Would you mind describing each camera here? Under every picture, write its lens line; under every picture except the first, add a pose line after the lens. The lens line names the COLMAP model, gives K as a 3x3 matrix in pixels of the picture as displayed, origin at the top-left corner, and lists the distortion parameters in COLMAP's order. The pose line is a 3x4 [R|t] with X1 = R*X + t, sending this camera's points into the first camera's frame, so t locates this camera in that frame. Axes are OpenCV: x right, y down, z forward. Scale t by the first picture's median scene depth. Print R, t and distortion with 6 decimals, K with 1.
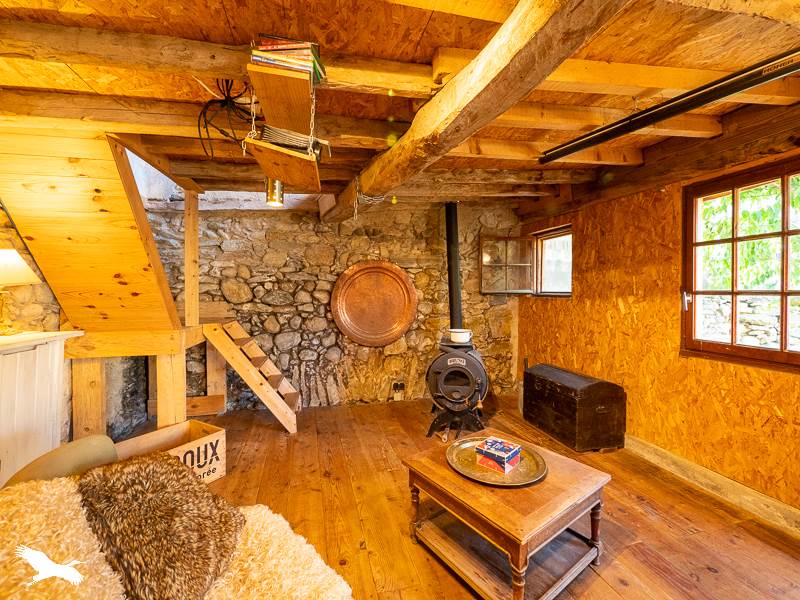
lens RADIAL K [[336.9, 0, 397.4], [0, 336.9, 295.0], [0, 0, 1]] dist [-0.001417, 0.000050]
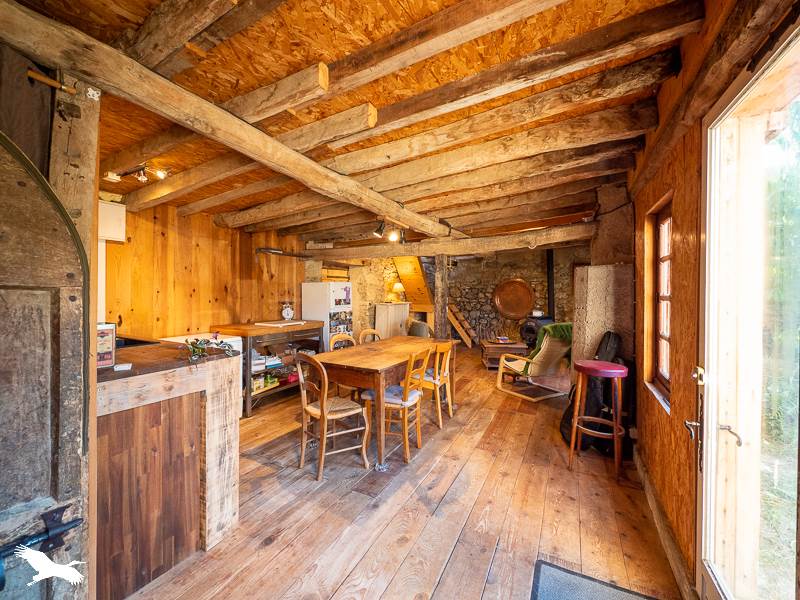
lens RADIAL K [[336.9, 0, 397.4], [0, 336.9, 295.0], [0, 0, 1]] dist [-0.001417, 0.000050]
pose [[0.742907, 0.014691, -0.669233, 0.815211], [-0.013257, 0.999886, 0.007234, -0.005100], [0.669263, 0.003497, 0.743017, -1.054999]]
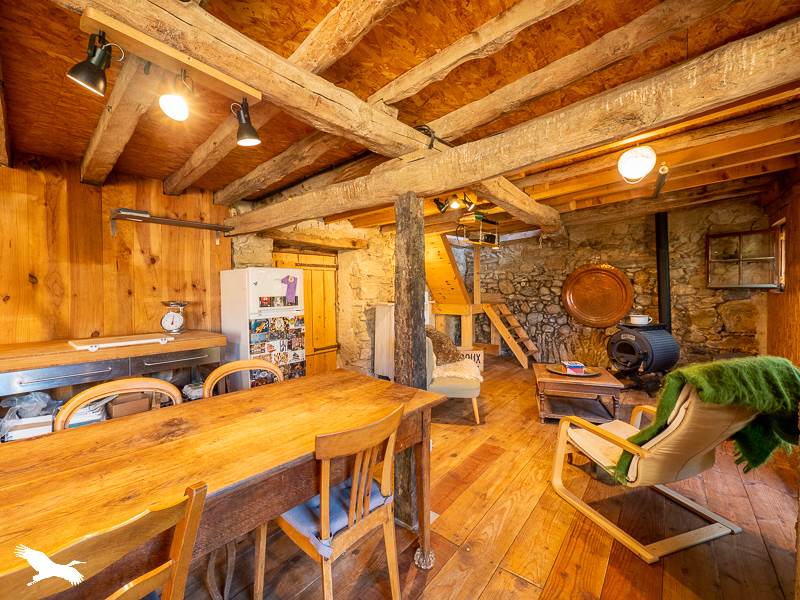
lens RADIAL K [[336.9, 0, 397.4], [0, 336.9, 295.0], [0, 0, 1]] dist [-0.001417, 0.000050]
pose [[0.587428, 0.013132, -0.809170, 0.576936], [-0.004309, 0.999905, 0.013100, 0.007795], [0.809265, -0.004209, 0.587429, -0.458308]]
